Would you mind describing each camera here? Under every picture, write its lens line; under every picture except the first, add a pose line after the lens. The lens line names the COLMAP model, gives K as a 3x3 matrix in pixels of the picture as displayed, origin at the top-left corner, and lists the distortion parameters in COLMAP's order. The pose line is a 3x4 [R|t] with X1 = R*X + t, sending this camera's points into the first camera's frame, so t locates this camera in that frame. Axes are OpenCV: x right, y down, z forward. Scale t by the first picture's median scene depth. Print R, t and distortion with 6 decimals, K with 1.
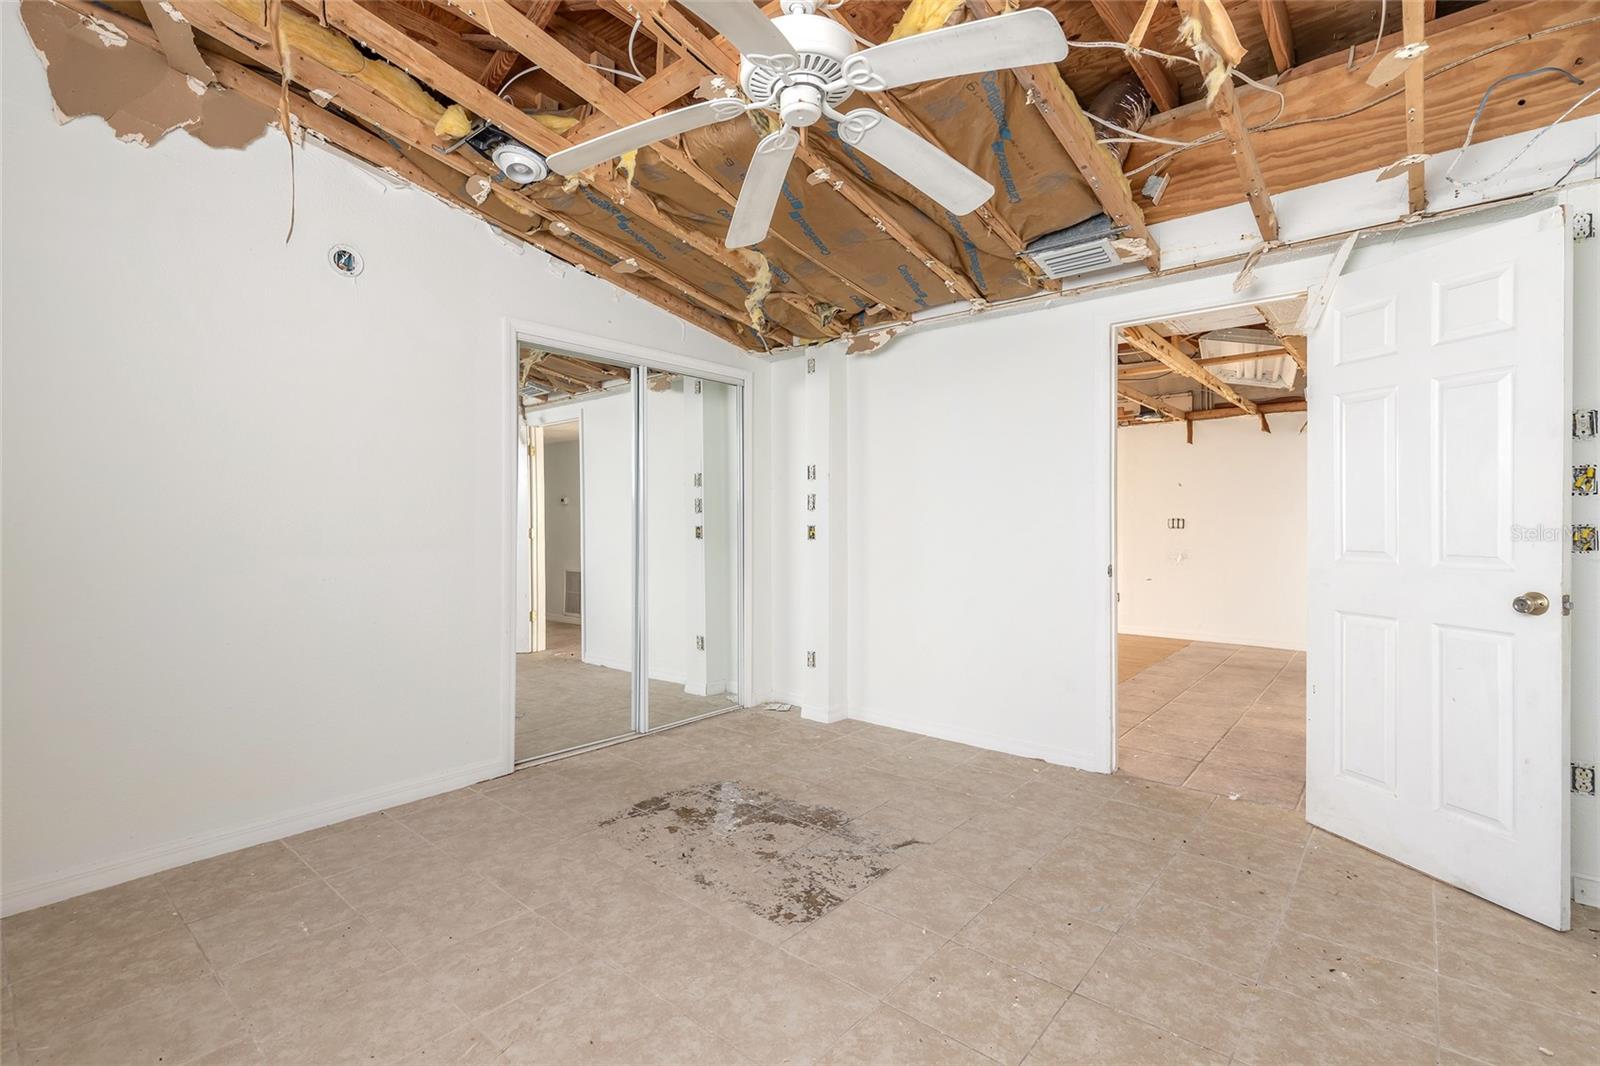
lens RADIAL K [[729.6, 0, 795.3], [0, 729.6, 526.1], [0, 0, 1]] dist [0.006513, -0.001869]
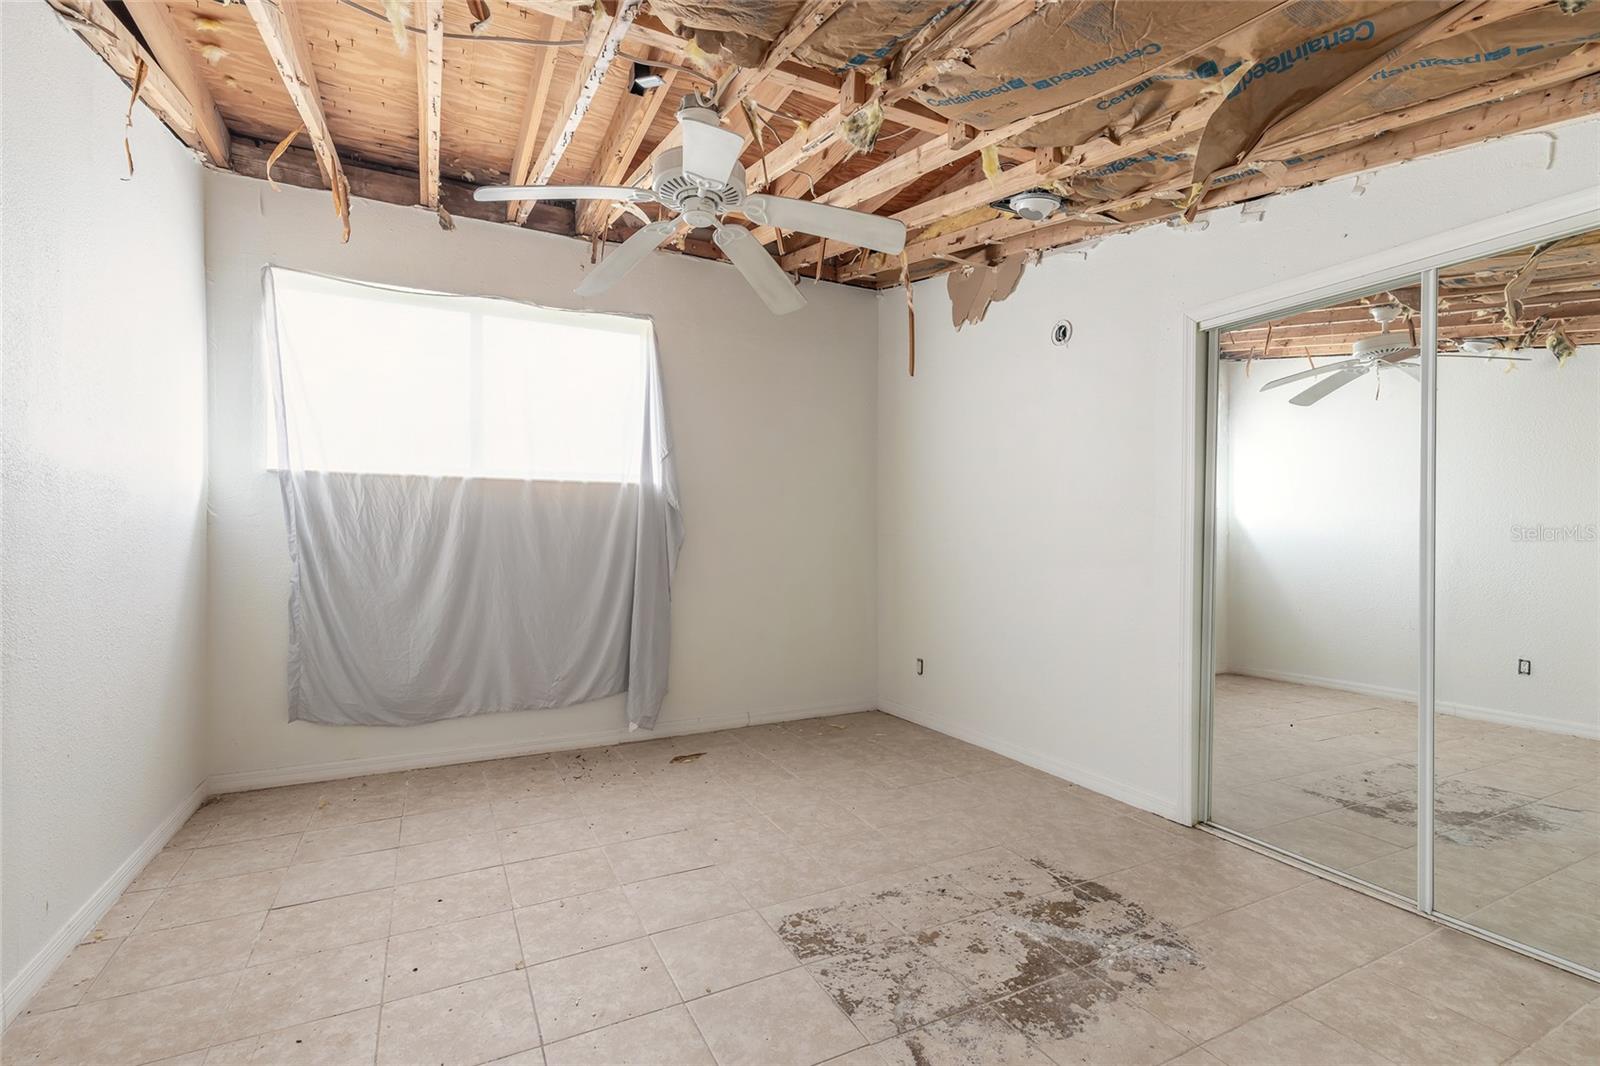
lens RADIAL K [[729.6, 0, 797.5], [0, 729.6, 538.6], [0, 0, 1]] dist [0.006513, -0.001869]
pose [[-0.396456, -0.001299, -0.918053, 0.720390], [-0.009049, 0.999956, 0.002493, -0.008022], [0.918009, 0.009295, -0.396450, 1.082764]]
